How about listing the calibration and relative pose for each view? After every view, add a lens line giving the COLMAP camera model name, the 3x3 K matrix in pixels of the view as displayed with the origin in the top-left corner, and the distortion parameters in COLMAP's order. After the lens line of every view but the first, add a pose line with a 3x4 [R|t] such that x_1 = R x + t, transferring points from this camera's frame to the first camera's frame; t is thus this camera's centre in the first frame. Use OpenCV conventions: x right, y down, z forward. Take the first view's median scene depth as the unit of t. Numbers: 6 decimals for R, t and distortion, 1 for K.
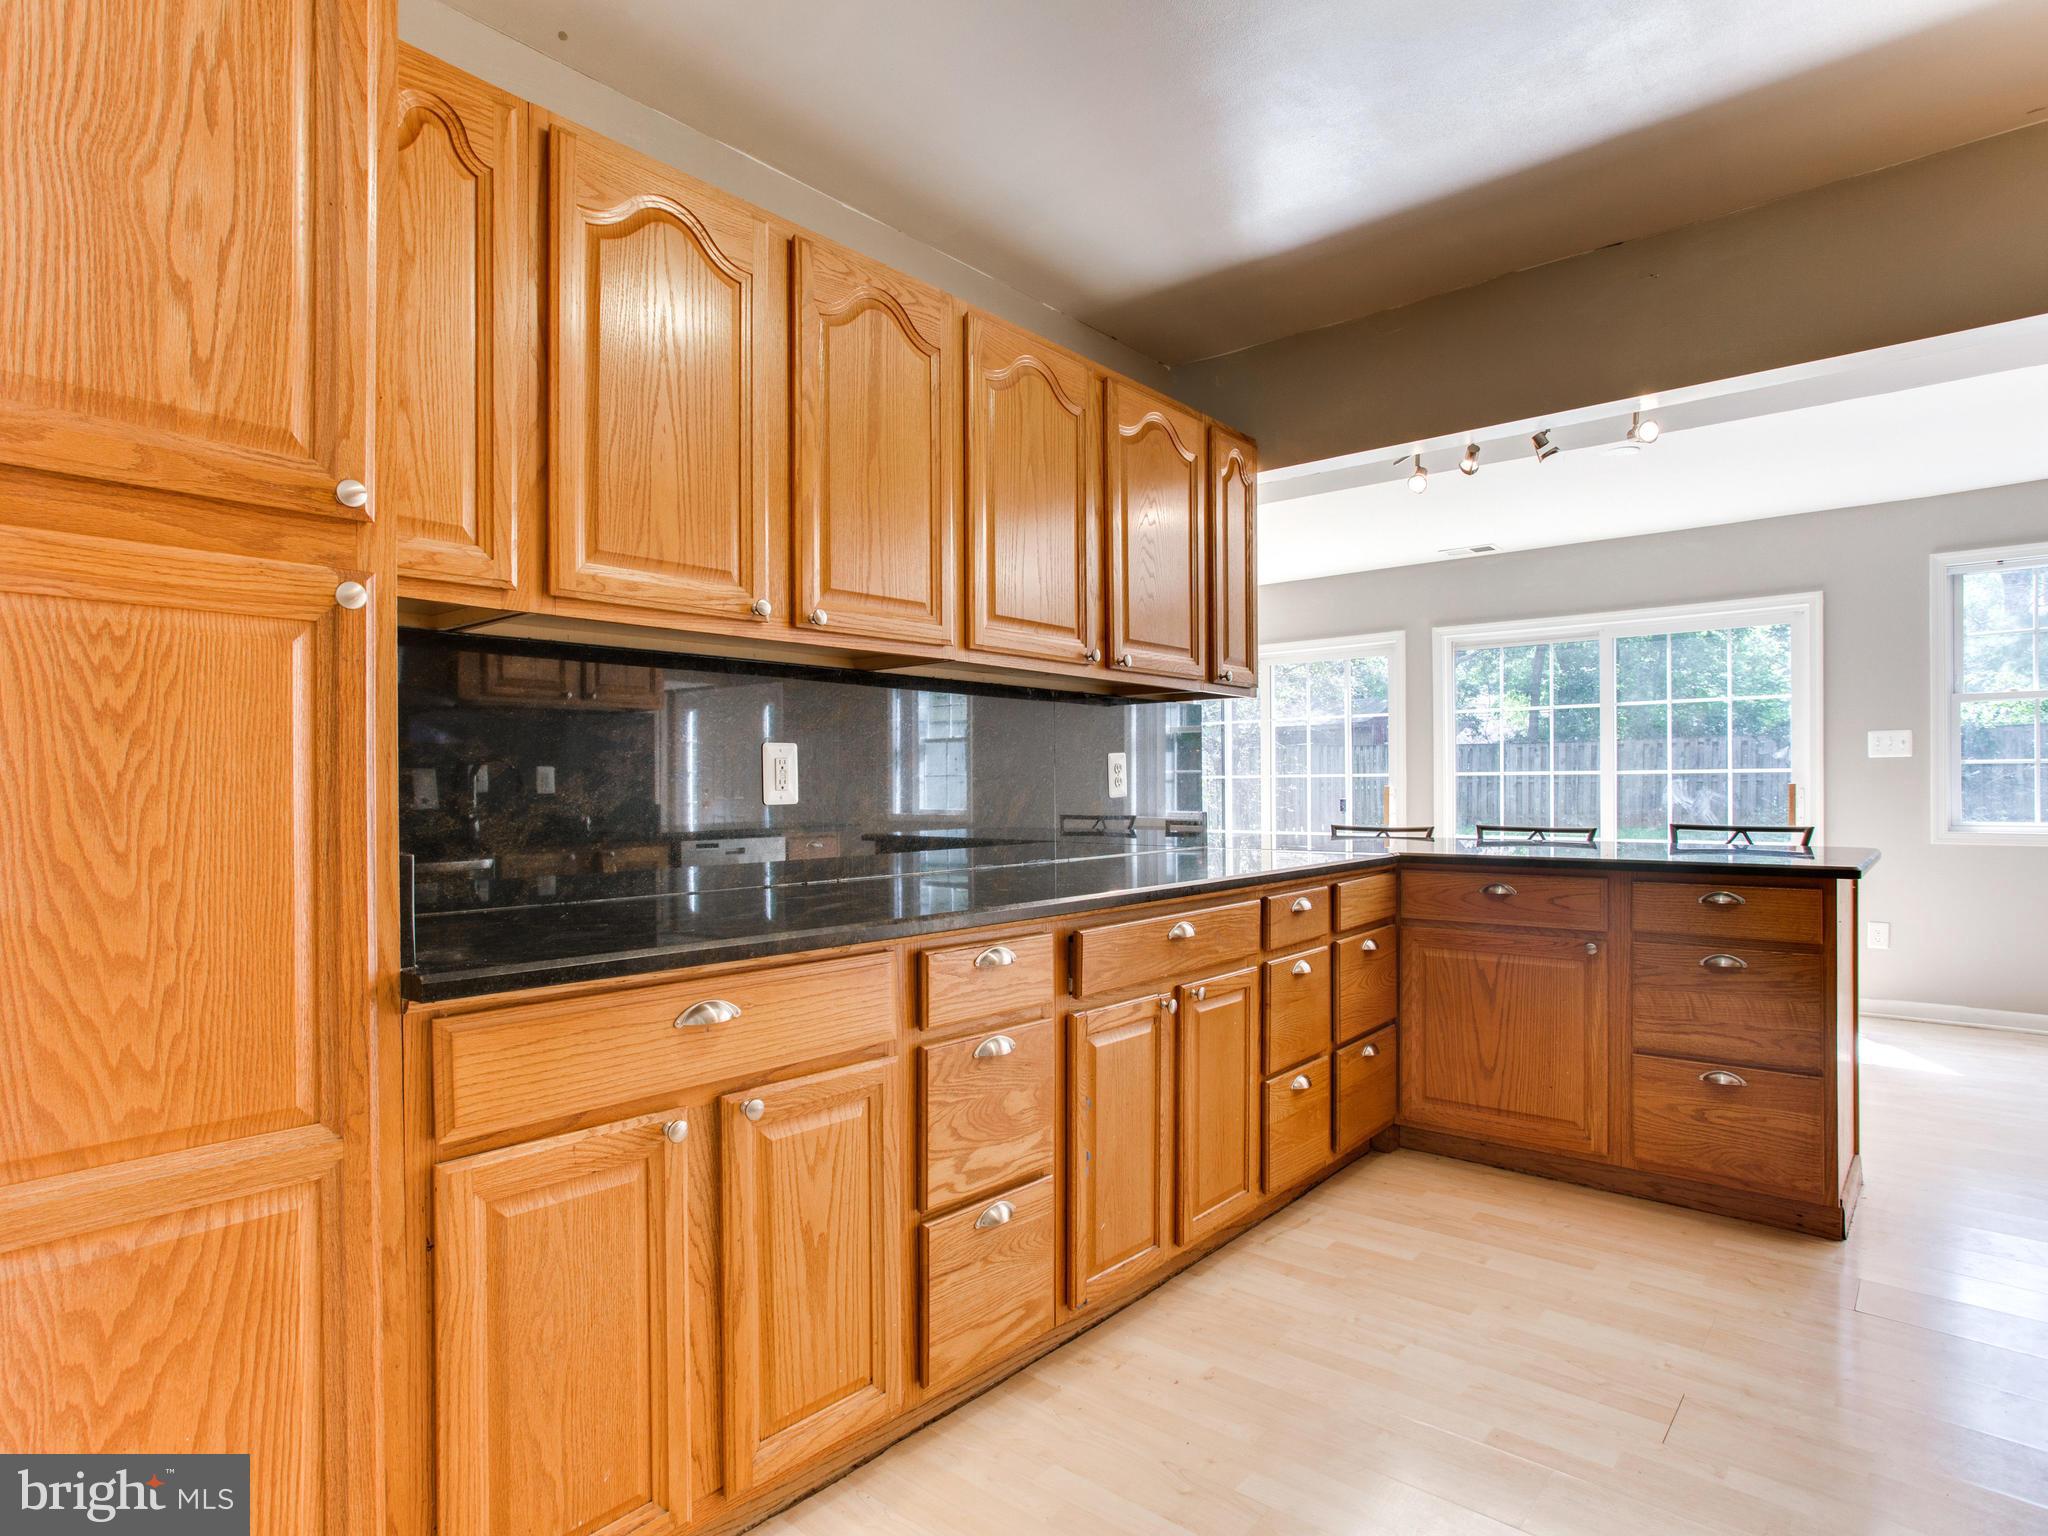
lens RADIAL K [[1130.4, 0, 1015.0], [0, 1130.4, 790.5], [0, 0, 1]] dist [-0.059219, 0.038846]
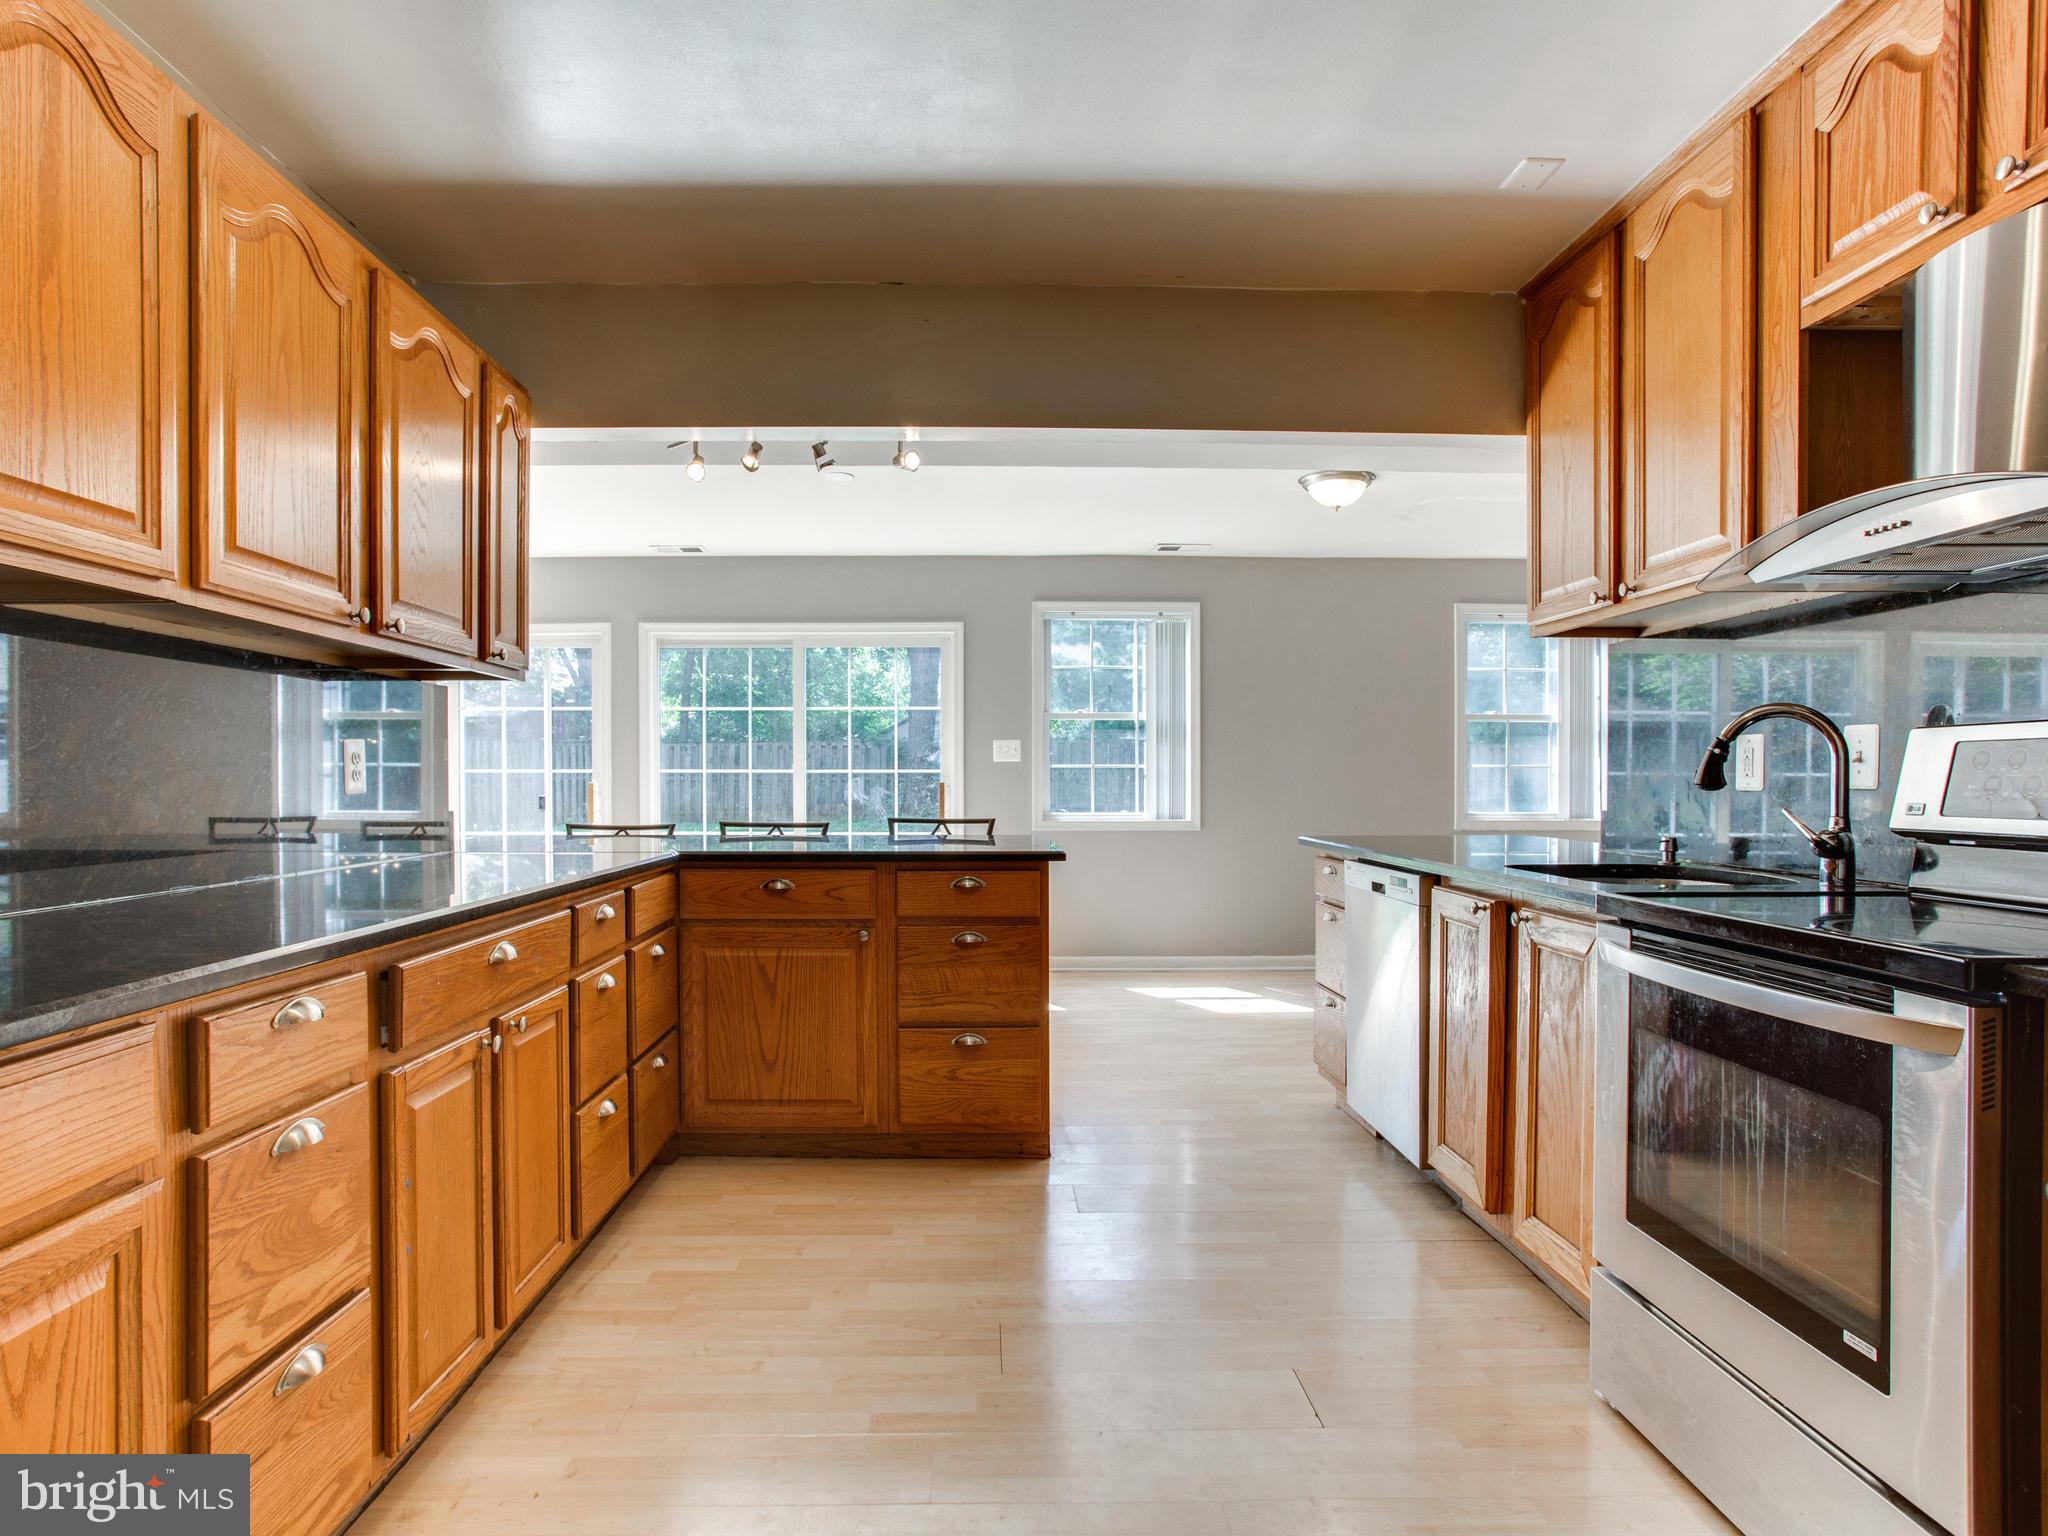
lens RADIAL K [[1130.4, 0, 1015.0], [0, 1130.4, 790.5], [0, 0, 1]] dist [-0.059219, 0.038846]
pose [[0.746617, 0.000740, 0.665254, -0.098581], [-0.002369, 0.999996, 0.001546, 0.001181], [-0.665250, -0.002730, 0.746616, 0.102980]]
